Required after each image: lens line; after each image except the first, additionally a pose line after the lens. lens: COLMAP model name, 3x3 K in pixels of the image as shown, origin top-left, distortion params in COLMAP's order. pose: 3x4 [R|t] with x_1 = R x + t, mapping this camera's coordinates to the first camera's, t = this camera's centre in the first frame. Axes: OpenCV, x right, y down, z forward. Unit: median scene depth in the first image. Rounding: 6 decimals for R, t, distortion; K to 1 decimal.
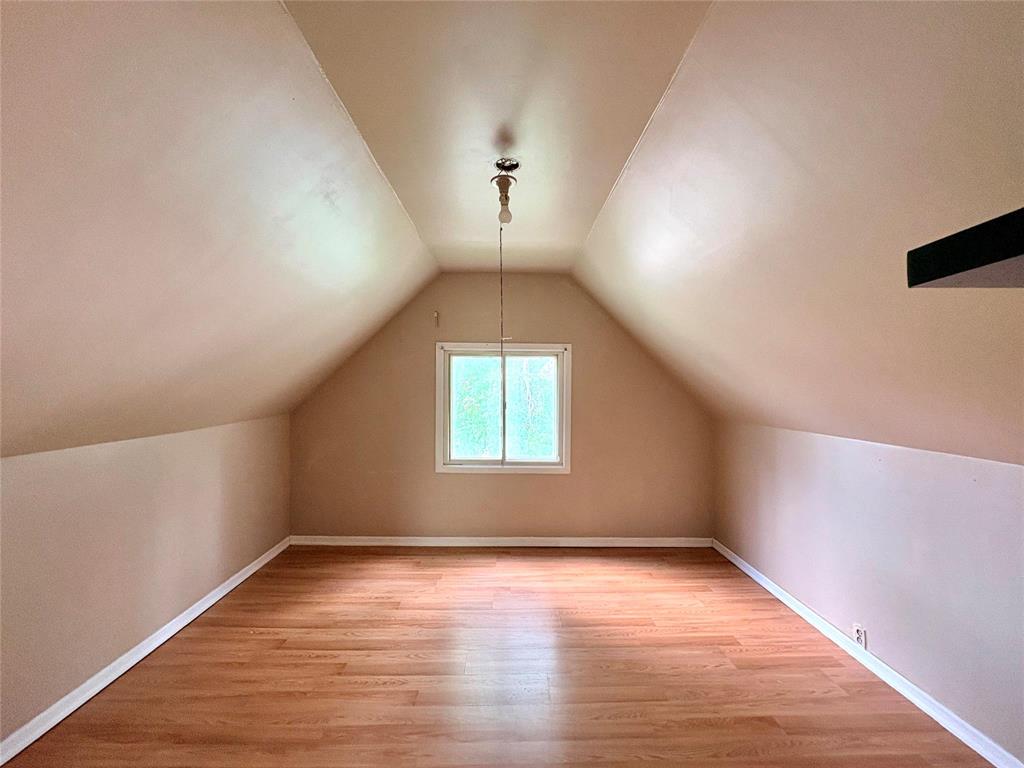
lens RADIAL K [[418.0, 0, 510.5], [0, 418.0, 383.7], [0, 0, 1]] dist [0.000661, 0.000188]
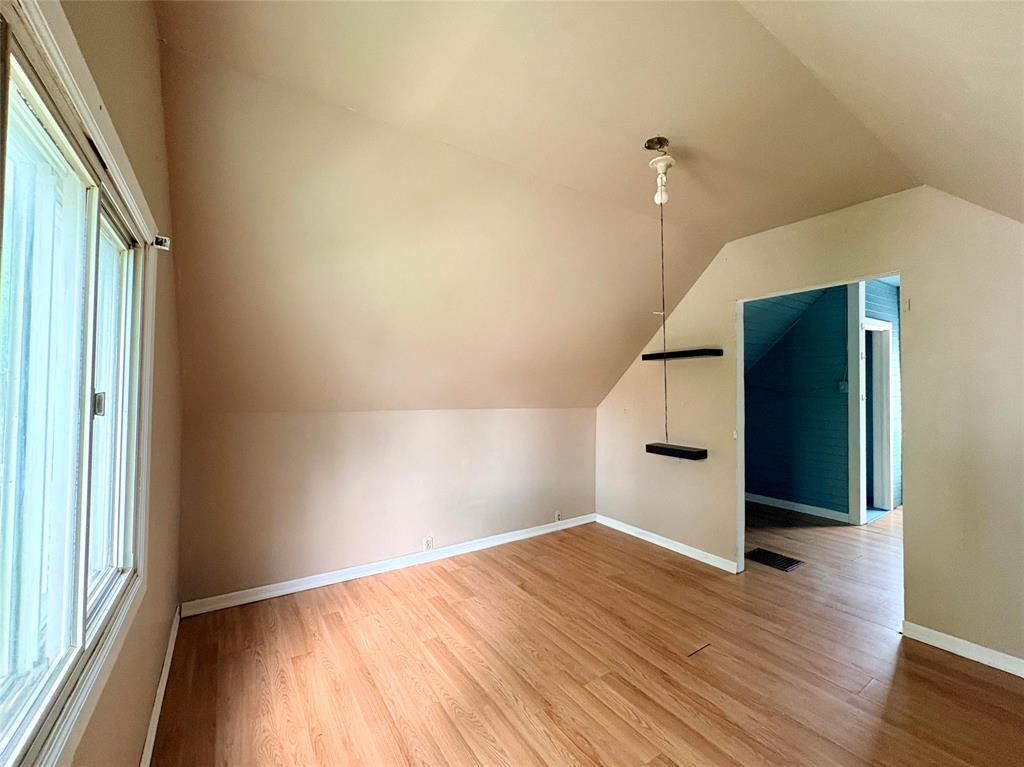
lens RADIAL K [[418.0, 0, 510.5], [0, 418.0, 383.2], [0, 0, 1]] dist [0.000661, 0.000188]
pose [[-0.543672, 0.006976, 0.839269, -0.533991], [-0.013599, 0.999761, -0.017119, 0.048847], [-0.839188, -0.020720, -0.543447, 1.467946]]
